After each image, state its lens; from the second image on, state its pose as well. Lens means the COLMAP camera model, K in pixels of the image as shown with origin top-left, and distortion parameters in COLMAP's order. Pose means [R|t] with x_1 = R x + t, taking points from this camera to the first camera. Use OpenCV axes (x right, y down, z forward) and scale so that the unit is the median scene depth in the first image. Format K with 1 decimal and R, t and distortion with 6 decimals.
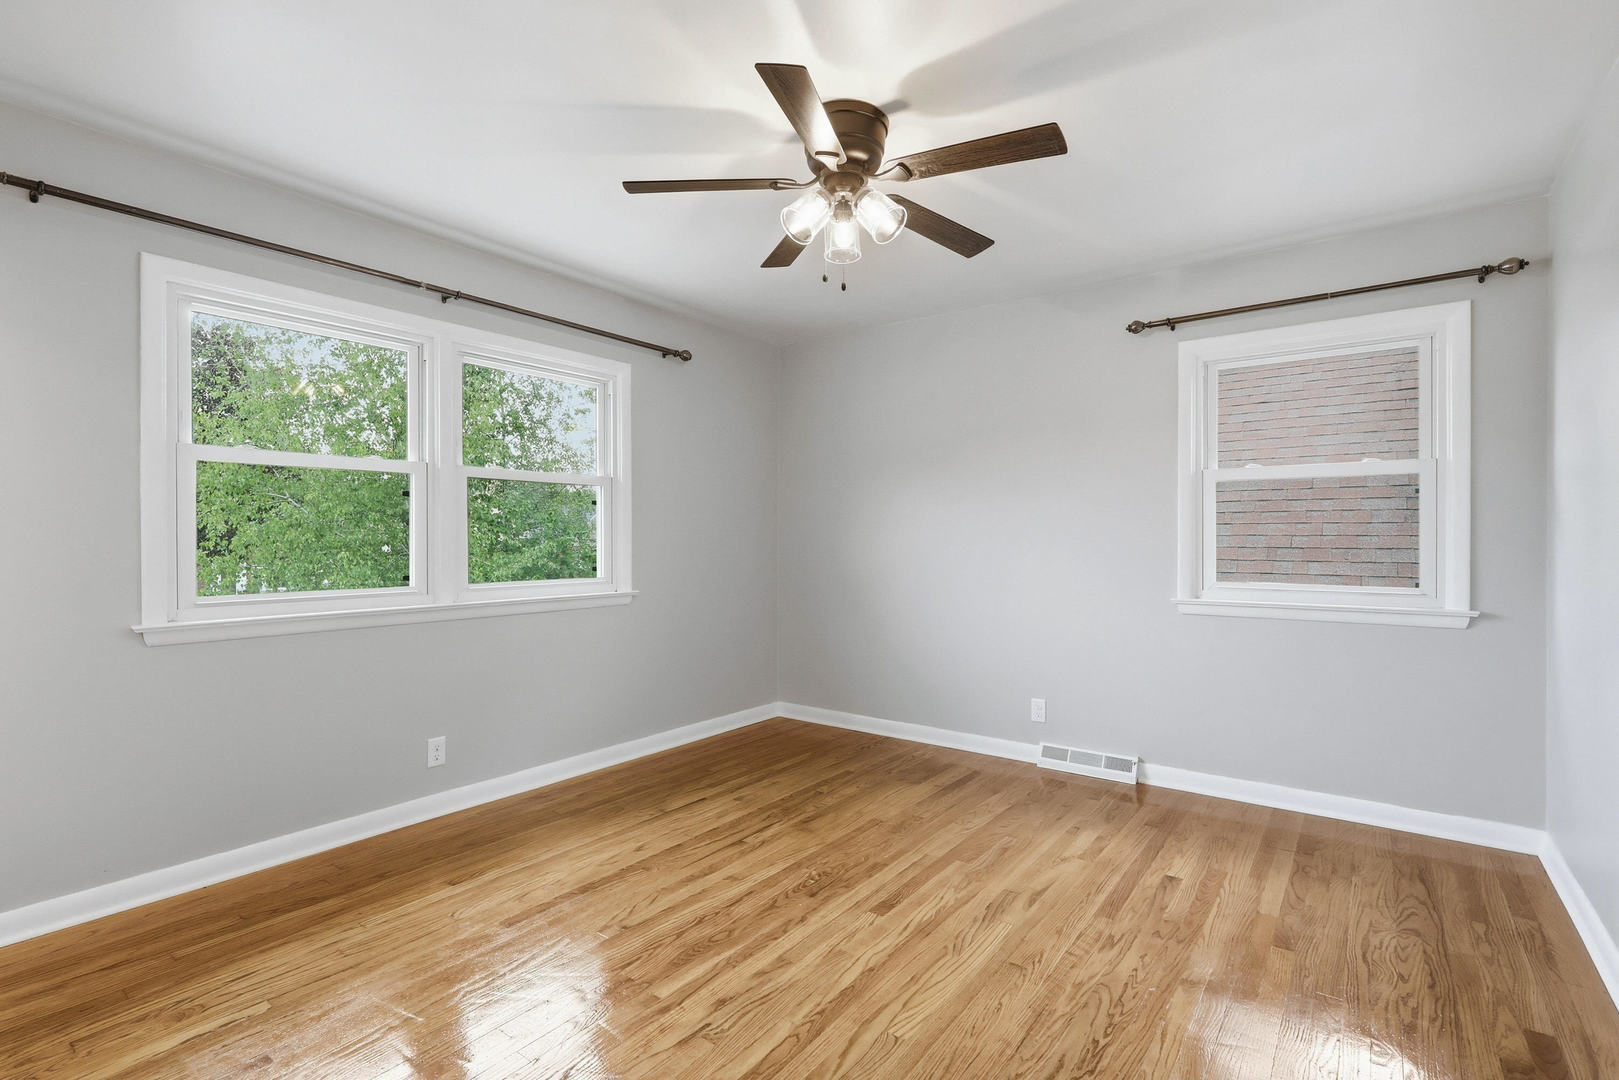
lens RADIAL K [[756.8, 0, 803.7], [0, 756.8, 538.0], [0, 0, 1]] dist [-0.000962, -0.000009]
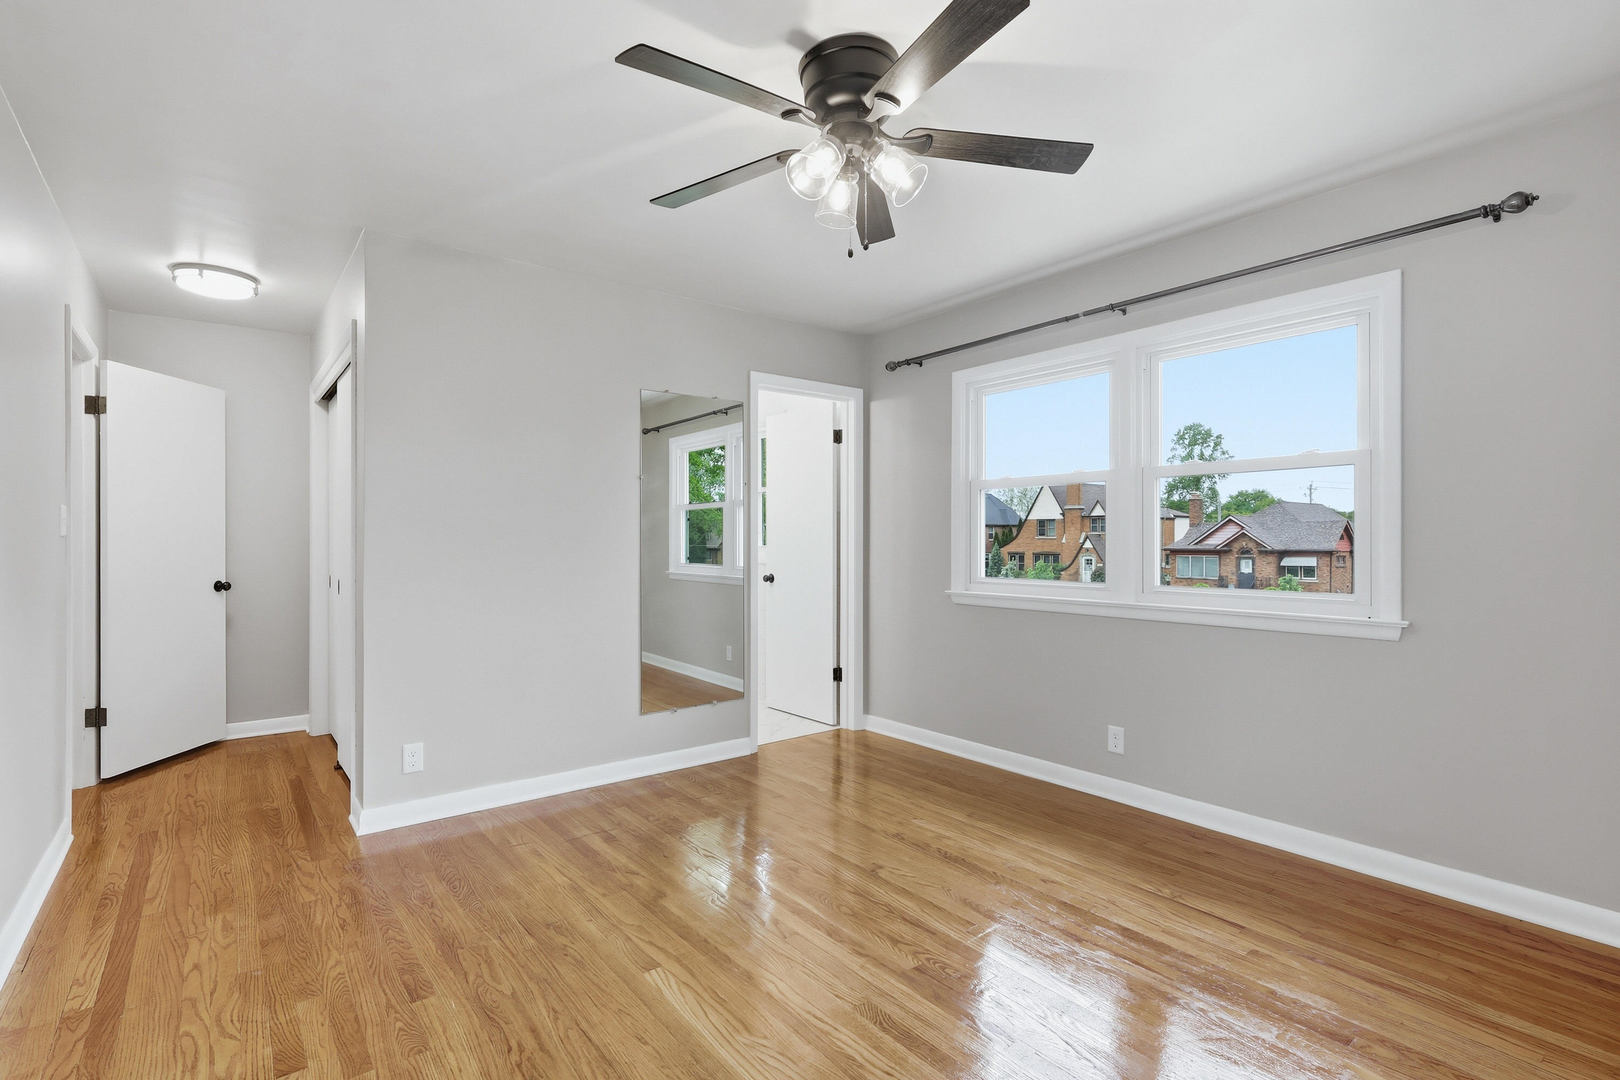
lens RADIAL K [[757.3, 0, 804.2], [0, 757.3, 538.0], [0, 0, 1]] dist [-0.000962, -0.000009]
pose [[-0.257377, -0.001767, -0.966309, 0.698215], [0.001861, 0.999996, -0.002324, -0.000223], [0.966309, -0.002396, -0.257373, 0.900676]]
